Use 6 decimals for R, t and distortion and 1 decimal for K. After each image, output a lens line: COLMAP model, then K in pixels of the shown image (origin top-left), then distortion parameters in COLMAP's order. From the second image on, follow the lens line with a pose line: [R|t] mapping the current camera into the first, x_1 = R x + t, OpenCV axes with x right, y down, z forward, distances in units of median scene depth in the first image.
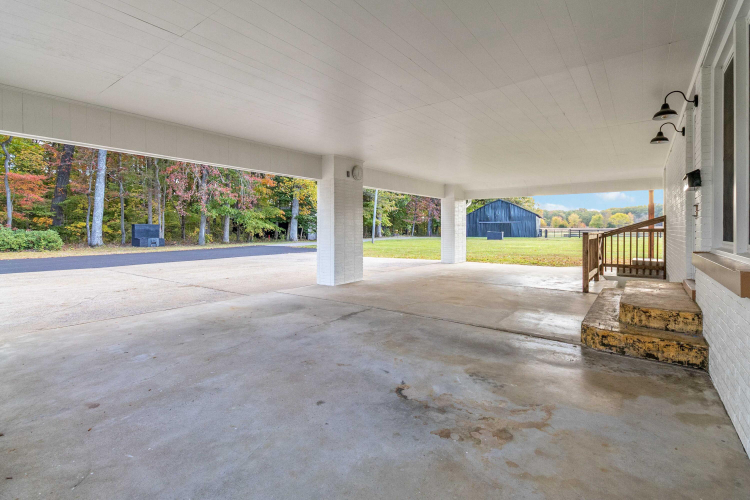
lens RADIAL K [[349.2, 0, 375.6], [0, 349.2, 231.2], [0, 0, 1]] dist [0.015491, 0.000580]
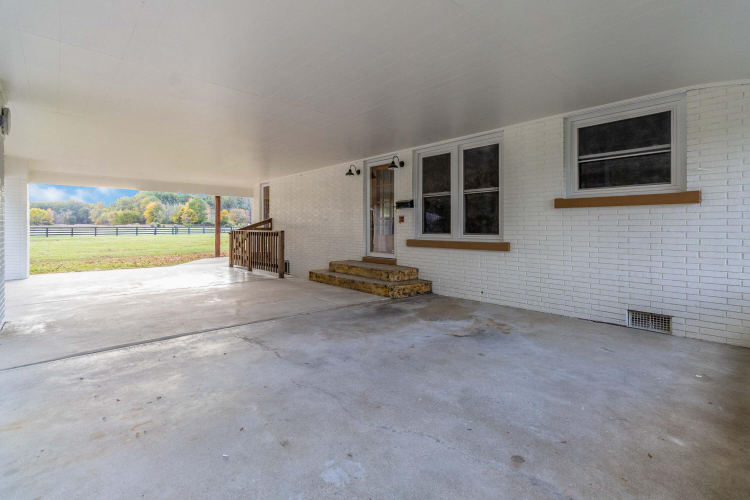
lens RADIAL K [[349.2, 0, 387.4], [0, 349.2, 230.1], [0, 0, 1]] dist [0.015491, 0.000580]
pose [[0.157091, 0.000887, 0.987584, -1.249973], [-0.002056, 0.999998, -0.000571, 0.003083], [-0.987582, -0.001941, 0.157092, 0.914124]]
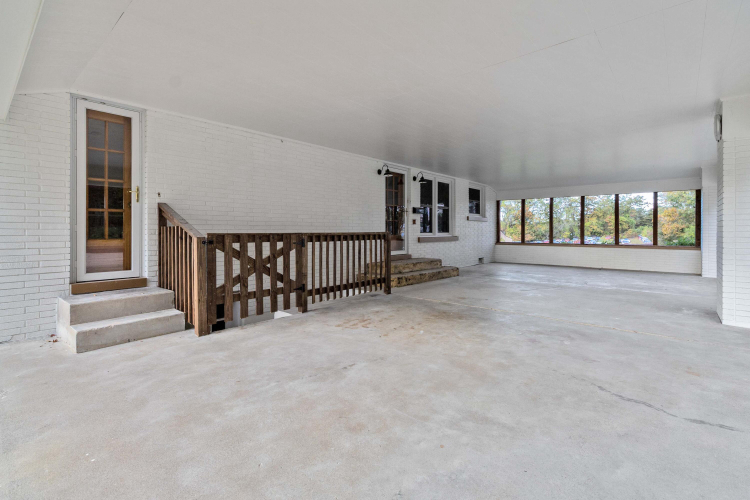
lens RADIAL K [[349.2, 0, 387.7], [0, 349.2, 230.2], [0, 0, 1]] dist [0.015491, 0.000580]
pose [[-0.998732, 0.003276, 0.050245, 1.155941], [0.003436, 0.999989, 0.003088, -0.010305], [-0.050234, 0.003257, -0.998732, 4.187084]]
